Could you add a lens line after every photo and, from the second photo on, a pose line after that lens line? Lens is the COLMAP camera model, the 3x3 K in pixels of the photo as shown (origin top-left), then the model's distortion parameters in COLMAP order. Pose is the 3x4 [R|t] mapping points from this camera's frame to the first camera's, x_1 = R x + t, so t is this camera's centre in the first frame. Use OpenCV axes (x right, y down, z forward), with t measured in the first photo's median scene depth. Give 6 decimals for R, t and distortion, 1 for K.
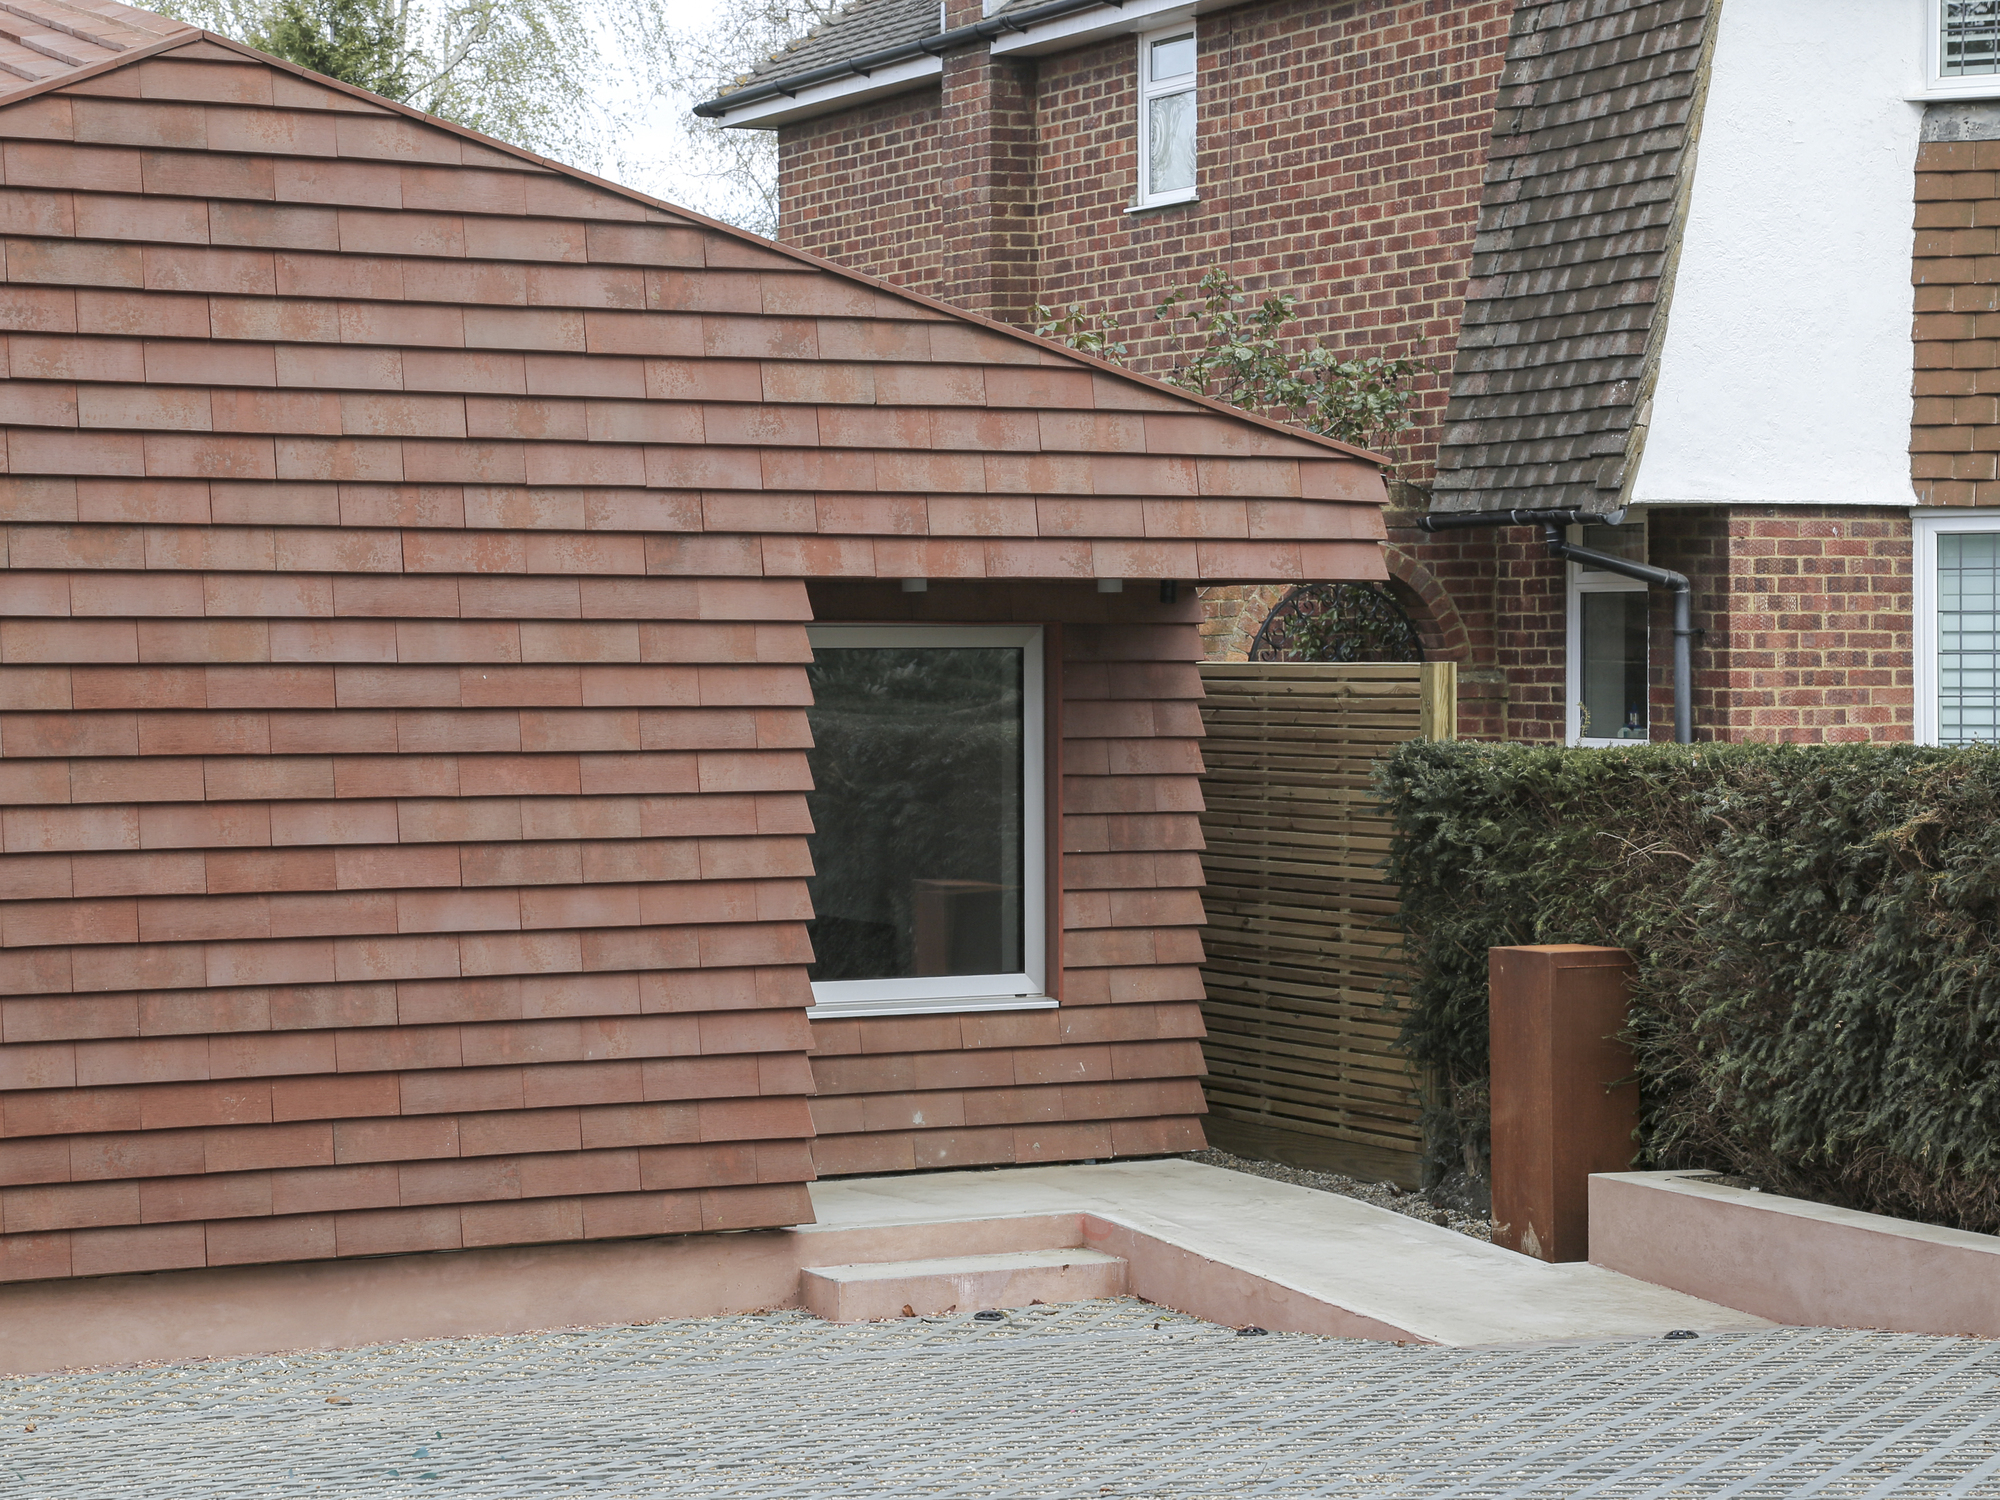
lens RADIAL K [[4520.7, 0, 1000.7], [0, 4520.7, 707.0], [0, 0, 1]] dist [0.341536, 0.000000]
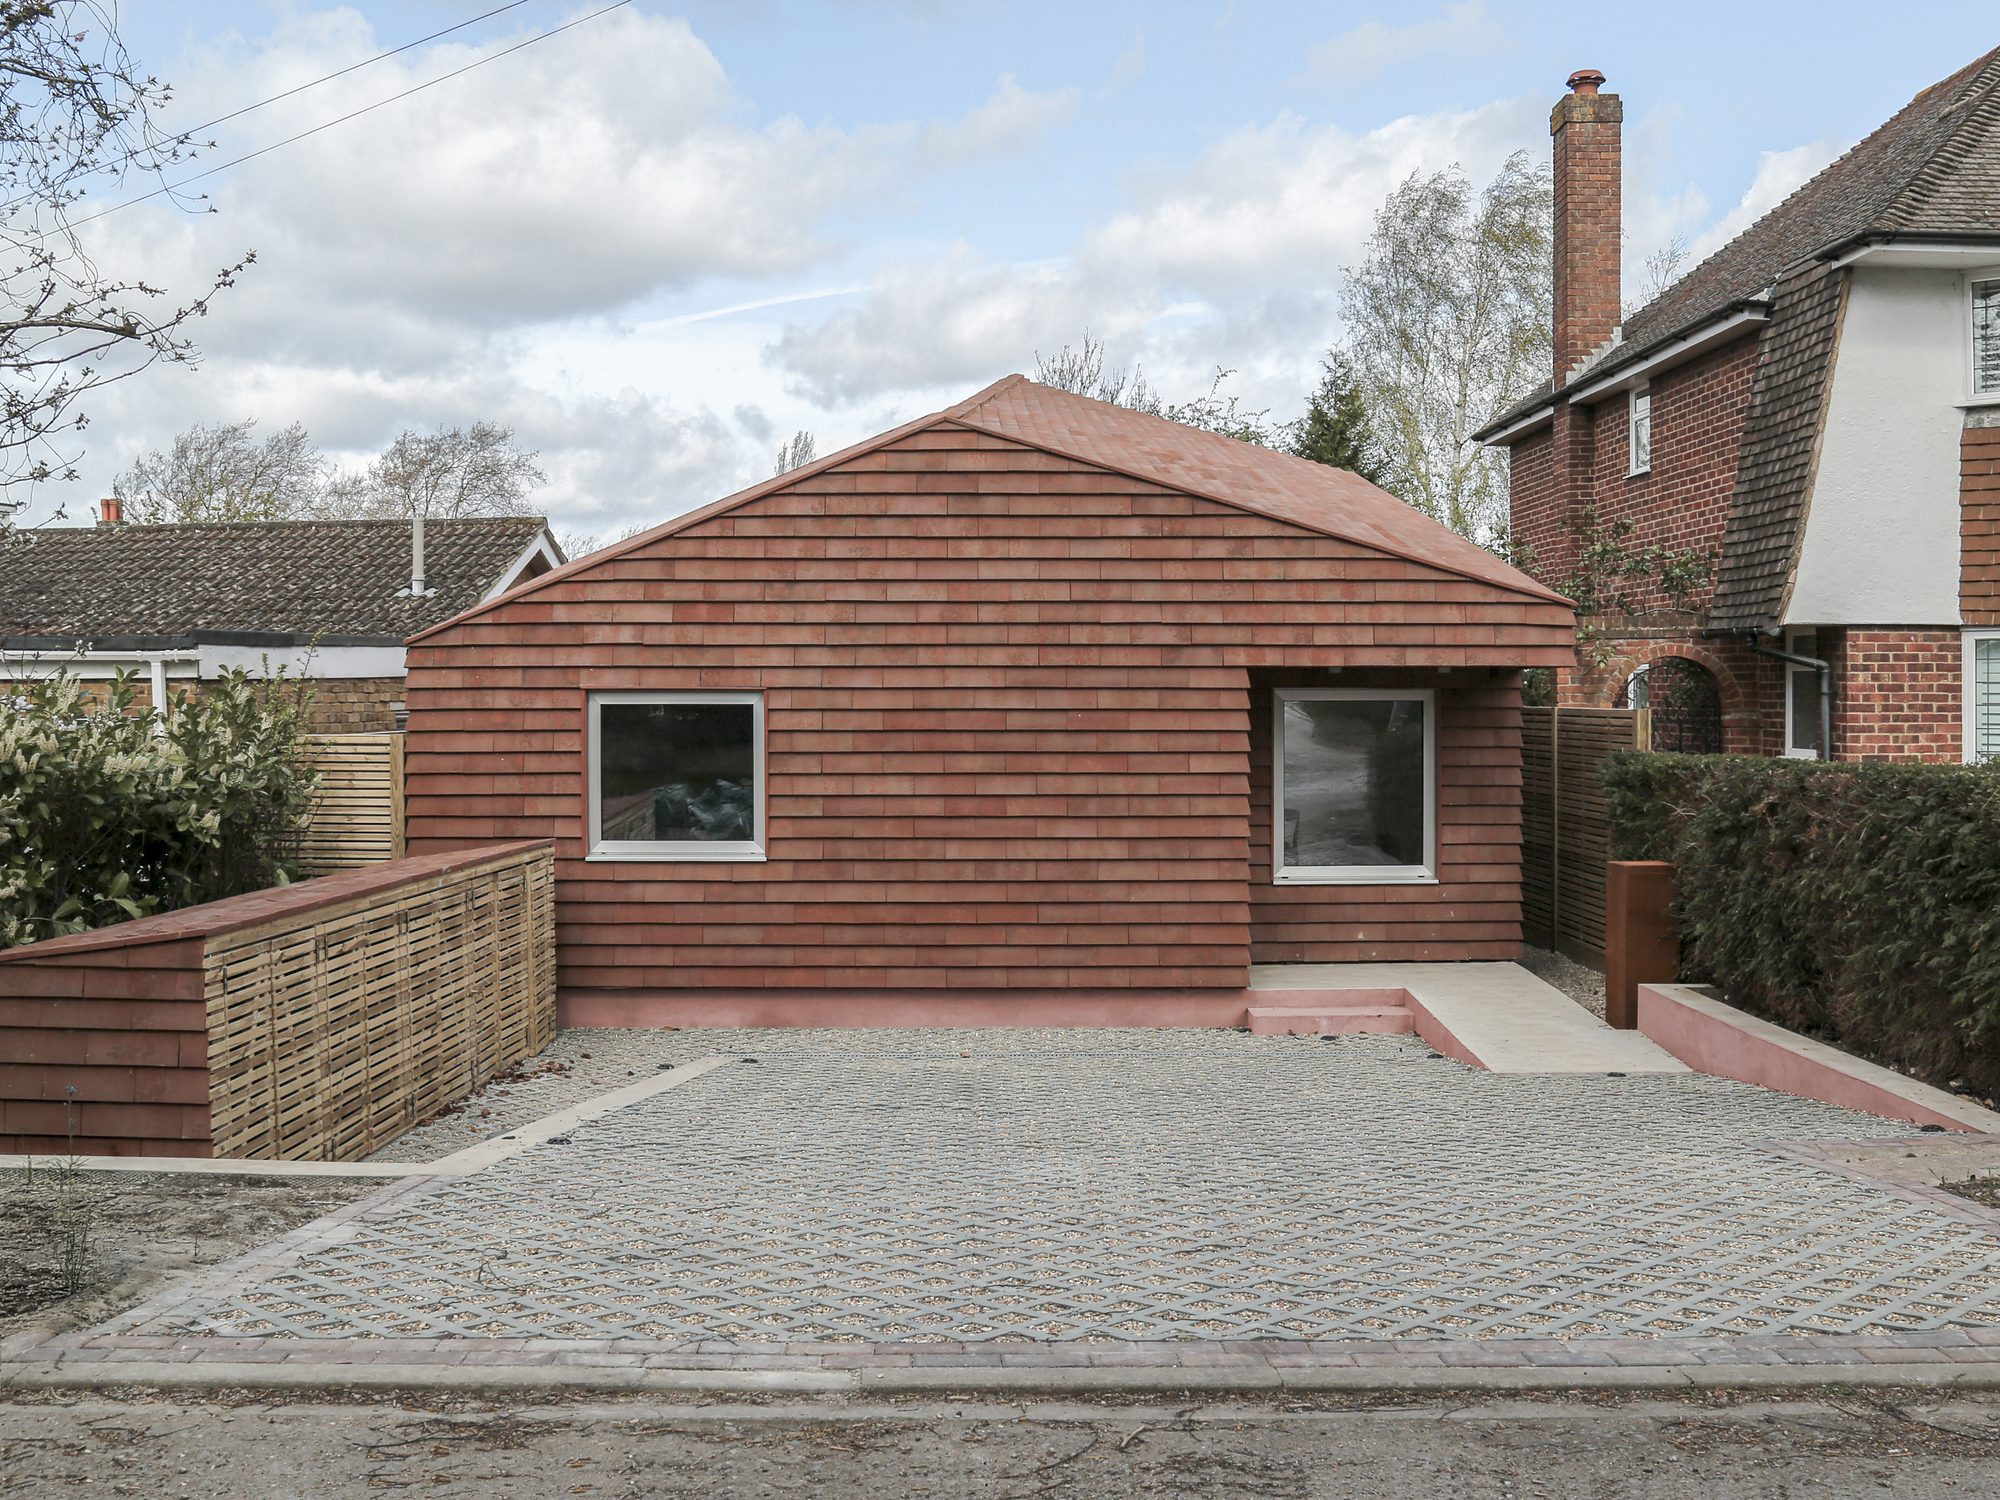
lens RADIAL K [[2014.4, 0, 1009.6], [0, 2014.4, 737.1], [0, 0, 1]] dist [-0.077291, 0.000000]
pose [[0.902686, 0.010532, -0.430172, 0.245017], [-0.006237, 0.999916, 0.011393, -0.006840], [0.430255, -0.007602, 0.902675, 0.147329]]
